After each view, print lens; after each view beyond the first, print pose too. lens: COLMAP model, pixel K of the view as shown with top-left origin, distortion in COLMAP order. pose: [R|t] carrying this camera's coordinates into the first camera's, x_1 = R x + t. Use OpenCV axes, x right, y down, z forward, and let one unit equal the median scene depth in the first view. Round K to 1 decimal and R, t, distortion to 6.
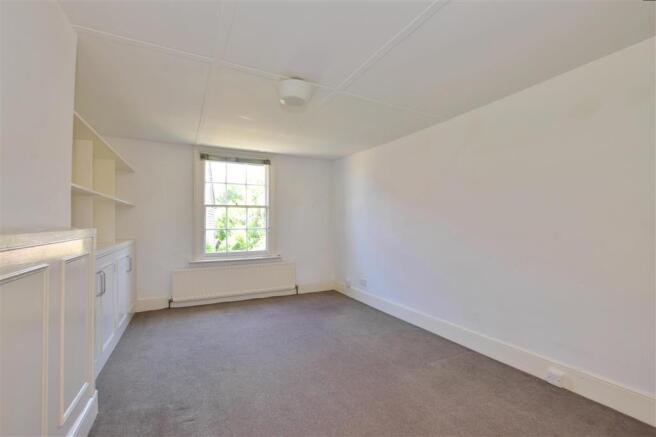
lens RADIAL K [[295.3, 0, 324.8], [0, 295.3, 217.7], [0, 0, 1]] dist [-0.023558, 0.000464]
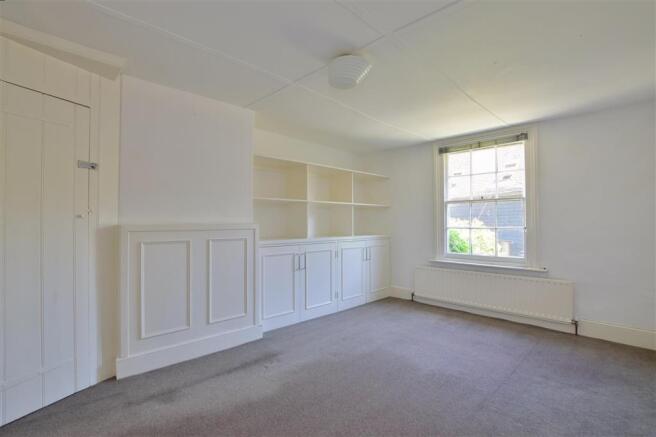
lens RADIAL K [[295.3, 0, 324.8], [0, 295.3, 217.7], [0, 0, 1]] dist [-0.023558, 0.000464]
pose [[0.305901, -0.013925, -0.951961, 0.367336], [0.014507, 0.999845, -0.009964, 0.011310], [0.951953, -0.010762, 0.306056, 0.345402]]
